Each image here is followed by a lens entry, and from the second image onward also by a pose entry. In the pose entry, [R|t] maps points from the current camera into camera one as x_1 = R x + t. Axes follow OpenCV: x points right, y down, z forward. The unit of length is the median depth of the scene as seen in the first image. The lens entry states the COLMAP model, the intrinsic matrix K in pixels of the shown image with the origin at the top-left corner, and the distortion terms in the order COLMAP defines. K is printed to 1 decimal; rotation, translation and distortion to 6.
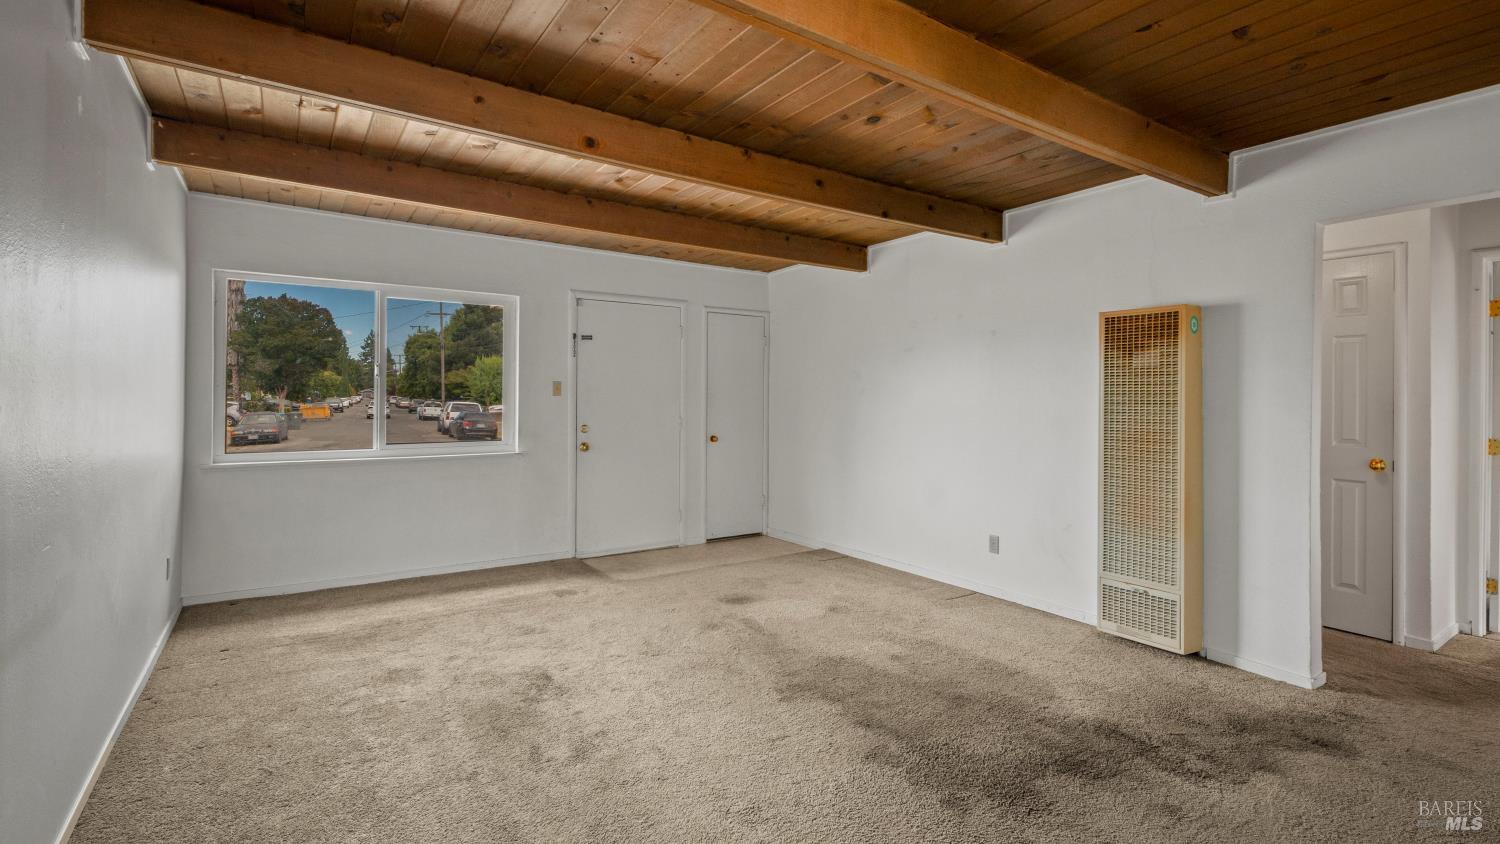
lens RADIAL K [[685.5, 0, 771.9], [0, 685.5, 412.1], [0, 0, 1]] dist [0.010307, -0.004314]
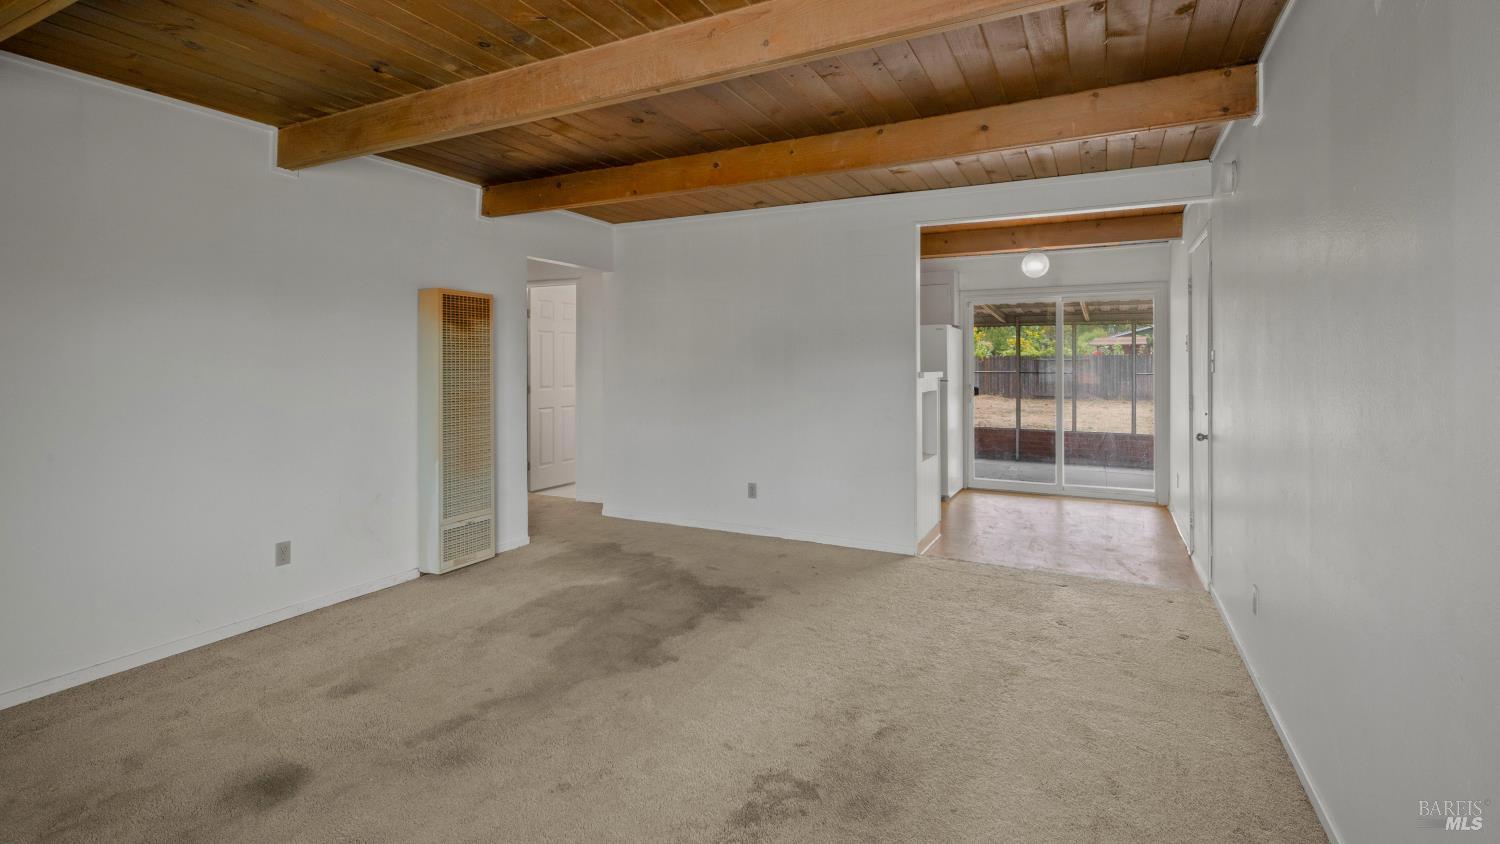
lens RADIAL K [[685.5, 0, 741.6], [0, 685.5, 379.8], [0, 0, 1]] dist [0.010307, -0.004314]
pose [[-0.452657, -0.026149, 0.891301, -0.683338], [0.015700, 0.999181, 0.037287, -0.028975], [-0.891547, 0.030871, -0.451876, 0.989945]]
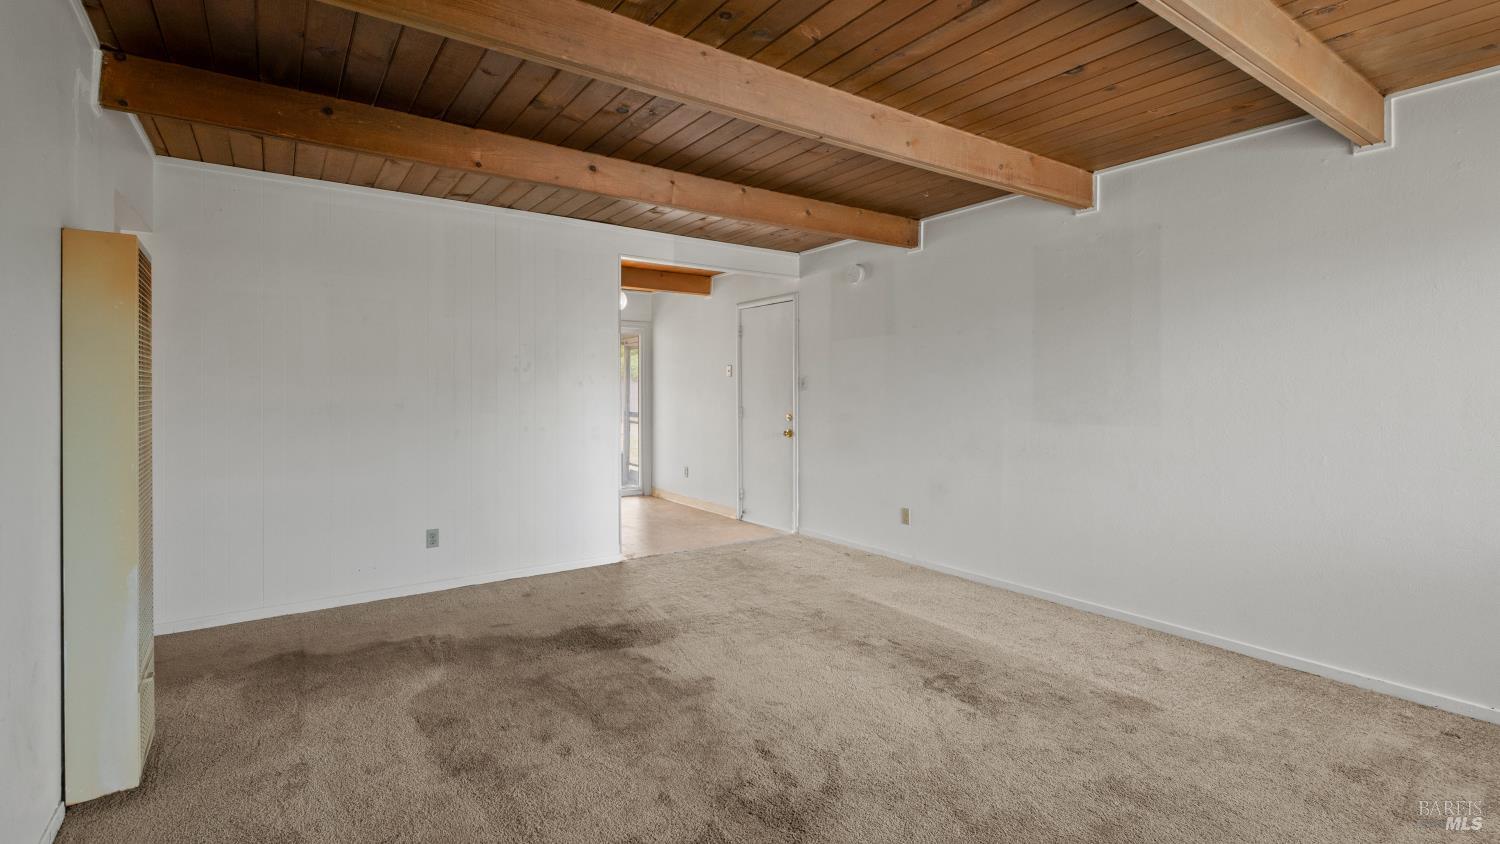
lens RADIAL K [[685.5, 0, 754.8], [0, 685.5, 402.6], [0, 0, 1]] dist [0.010307, -0.004314]
pose [[-0.999960, -0.004300, 0.007791, -0.043110], [-0.003953, 0.999025, 0.043964, -0.031536], [-0.007973, 0.043932, -0.999003, 1.461518]]
